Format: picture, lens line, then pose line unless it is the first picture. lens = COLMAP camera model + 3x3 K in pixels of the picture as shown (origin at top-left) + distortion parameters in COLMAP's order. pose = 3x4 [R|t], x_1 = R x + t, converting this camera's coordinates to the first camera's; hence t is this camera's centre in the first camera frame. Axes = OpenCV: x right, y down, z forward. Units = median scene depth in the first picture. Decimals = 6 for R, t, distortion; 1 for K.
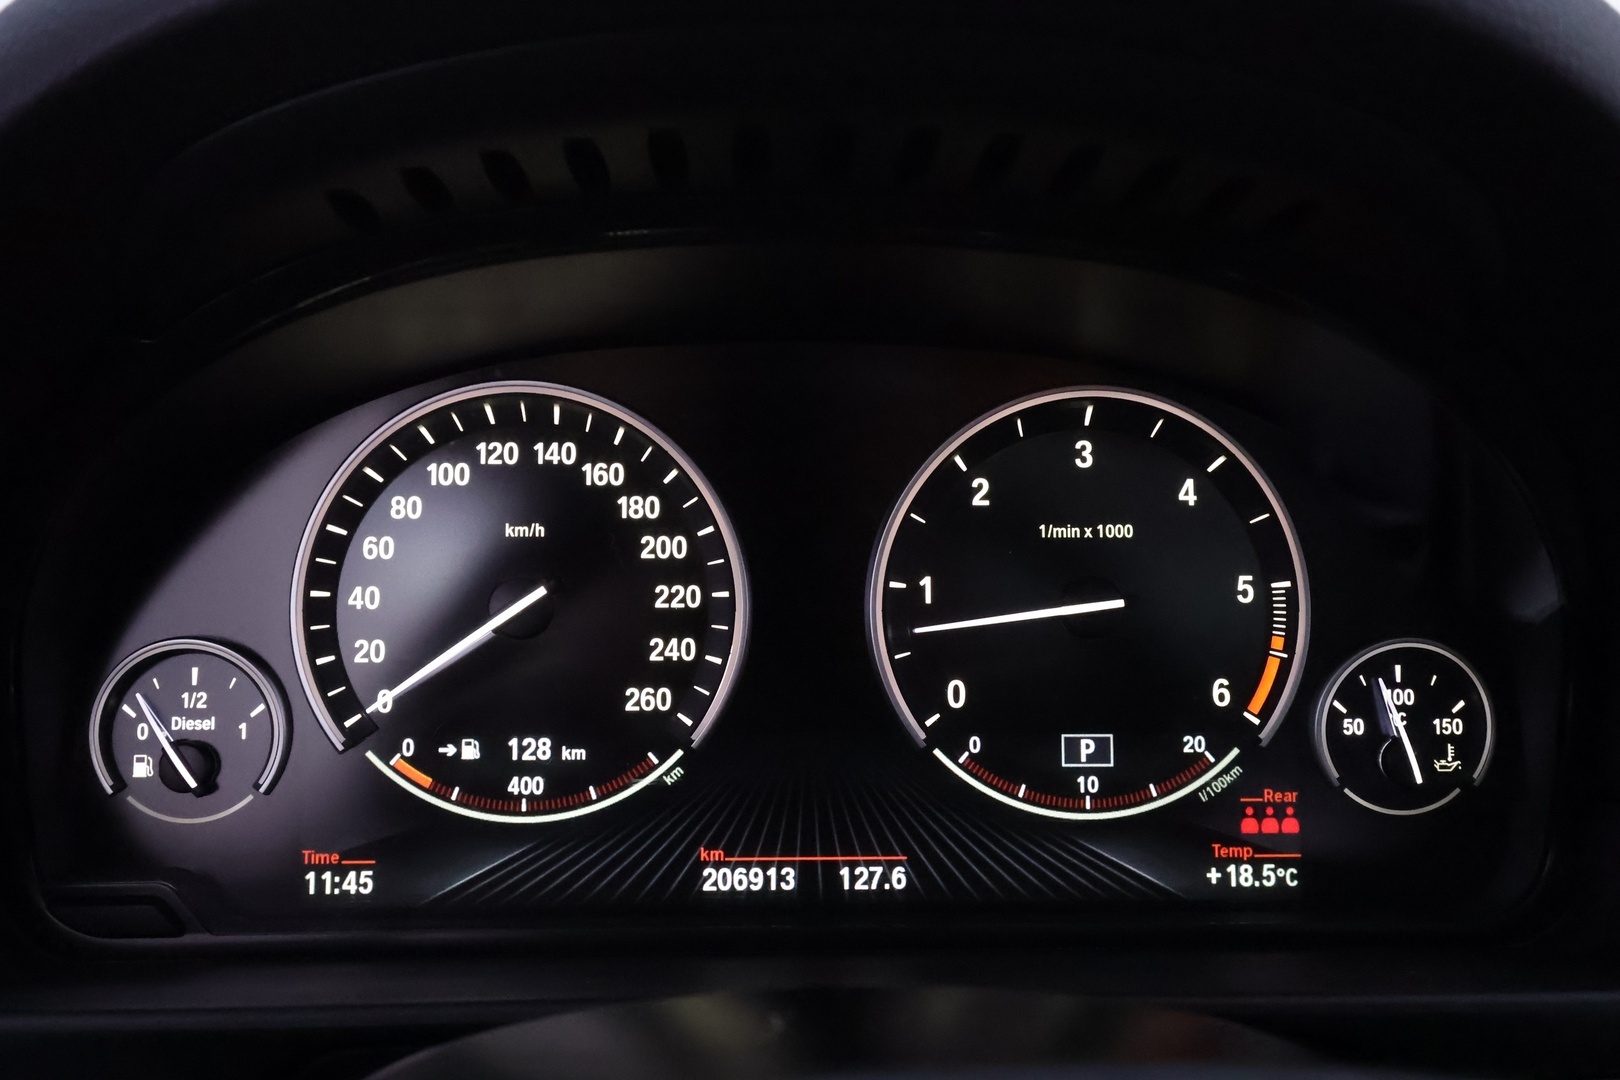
lens RADIAL K [[1269.4, 0, 805.2], [0, 1269.4, 544.8], [0, 0, 1]] dist [0.004812, -0.010553]
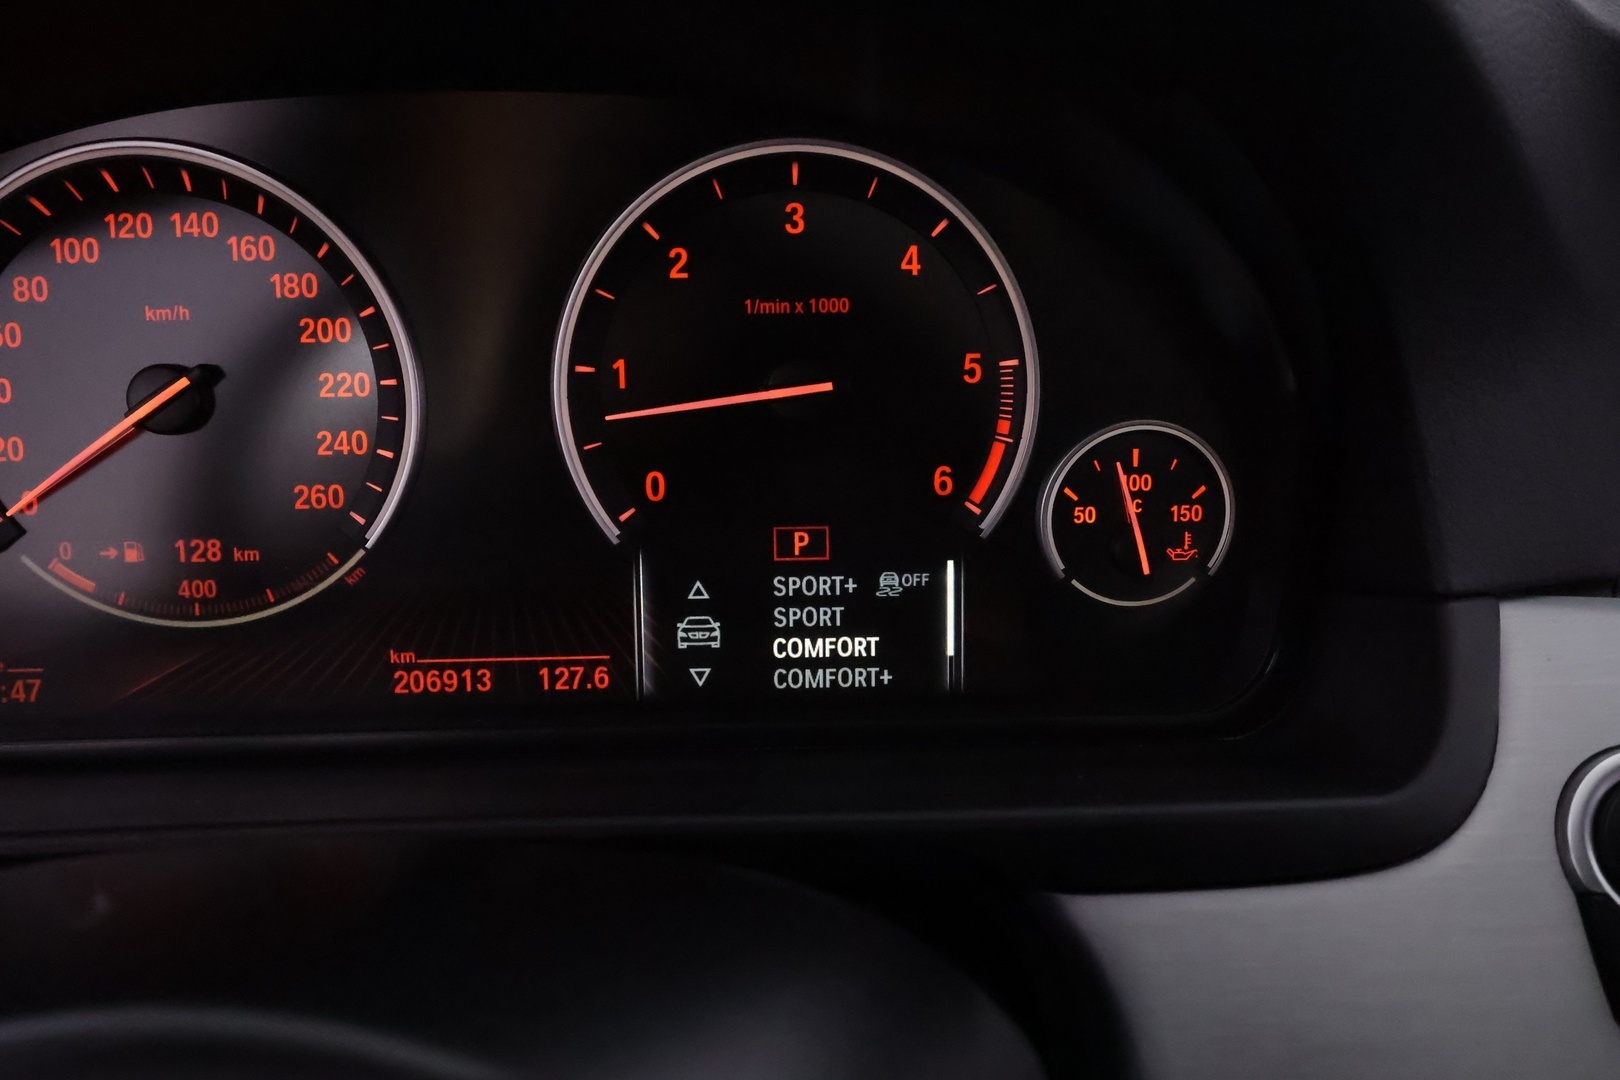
lens RADIAL K [[1269.4, 0, 814.5], [0, 1269.4, 540.2], [0, 0, 1]] dist [0.004812, -0.010553]
pose [[0.999904, -0.012926, 0.004899, 0.230763], [0.011753, 0.981540, 0.190897, -0.019847], [-0.007276, -0.190821, 0.981598, 0.079825]]
